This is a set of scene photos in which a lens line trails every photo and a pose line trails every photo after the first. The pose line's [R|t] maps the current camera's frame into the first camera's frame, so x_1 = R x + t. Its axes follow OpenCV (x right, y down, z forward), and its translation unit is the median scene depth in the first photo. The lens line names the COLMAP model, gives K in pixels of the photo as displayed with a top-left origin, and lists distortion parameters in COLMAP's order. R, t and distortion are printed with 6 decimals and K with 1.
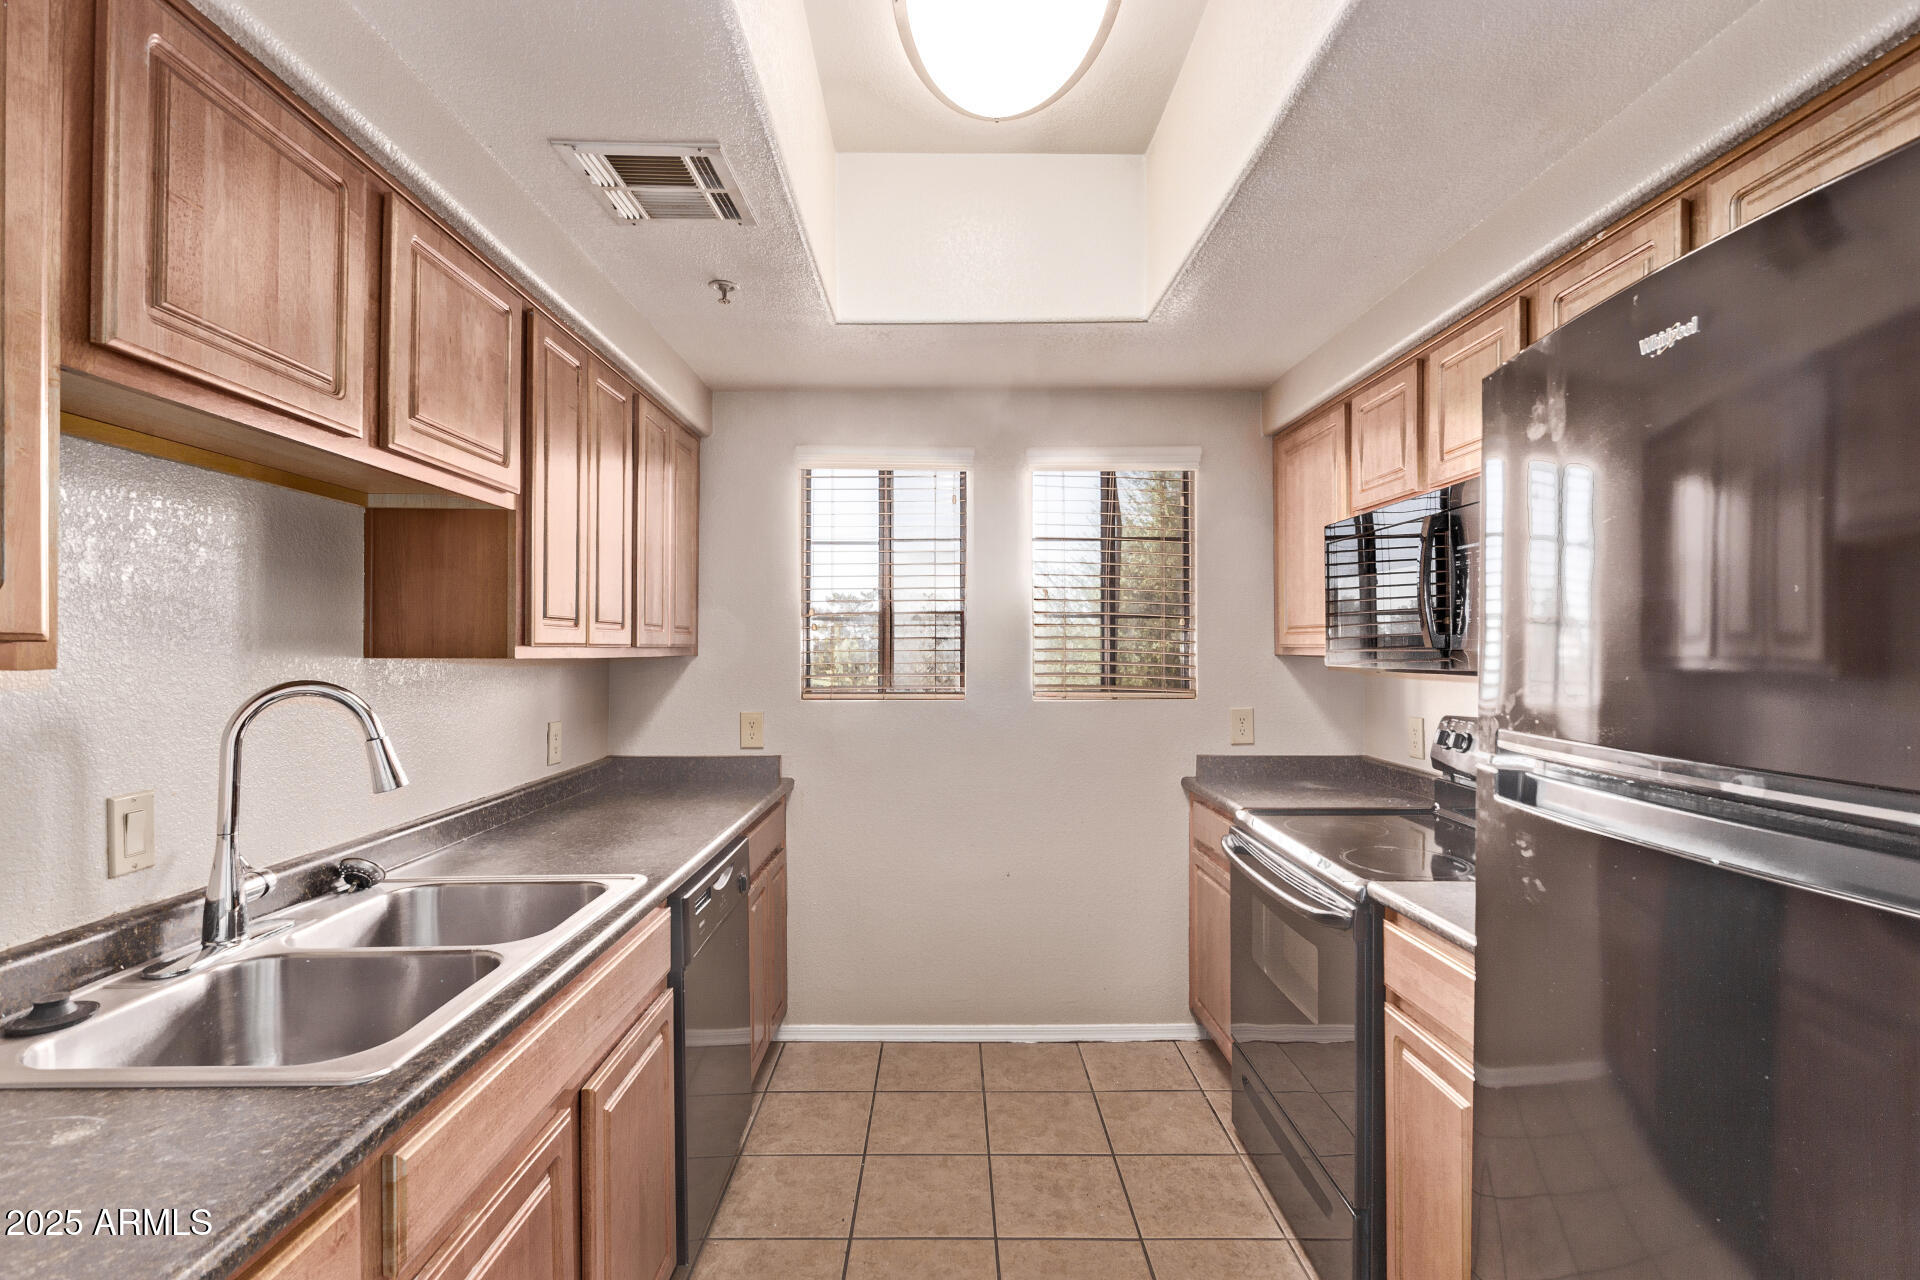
lens RADIAL K [[890.5, 0, 957.1], [0, 890.5, 650.2], [0, 0, 1]] dist [0.022182, -0.000212]
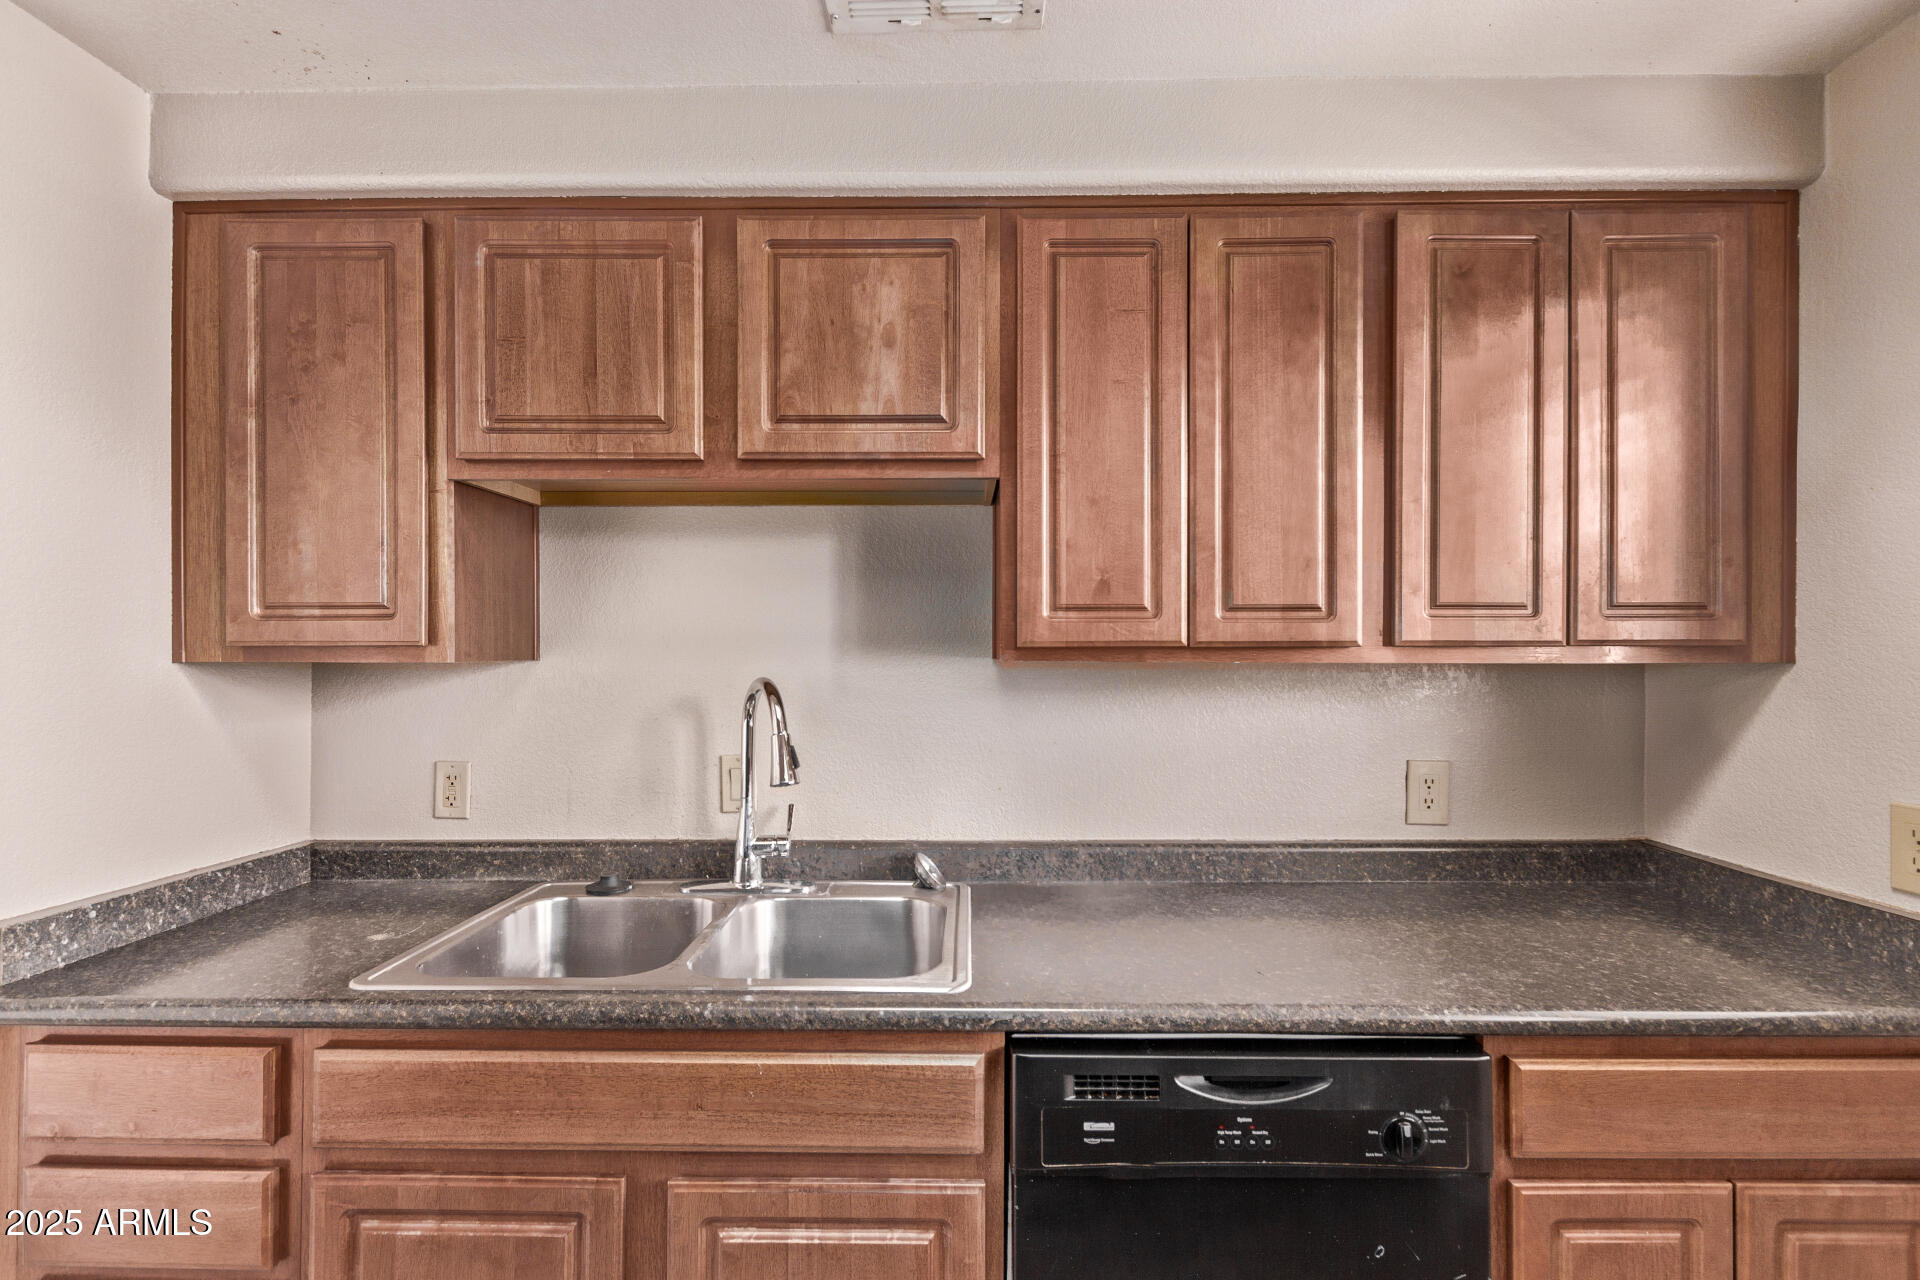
lens RADIAL K [[890.5, 0, 959.3], [0, 890.5, 650.4], [0, 0, 1]] dist [0.022182, -0.000212]
pose [[-0.025408, -0.002503, -0.999674, 0.199608], [0.000967, 0.999996, -0.002528, 0.001299], [0.999677, -0.001031, -0.025406, 0.626118]]
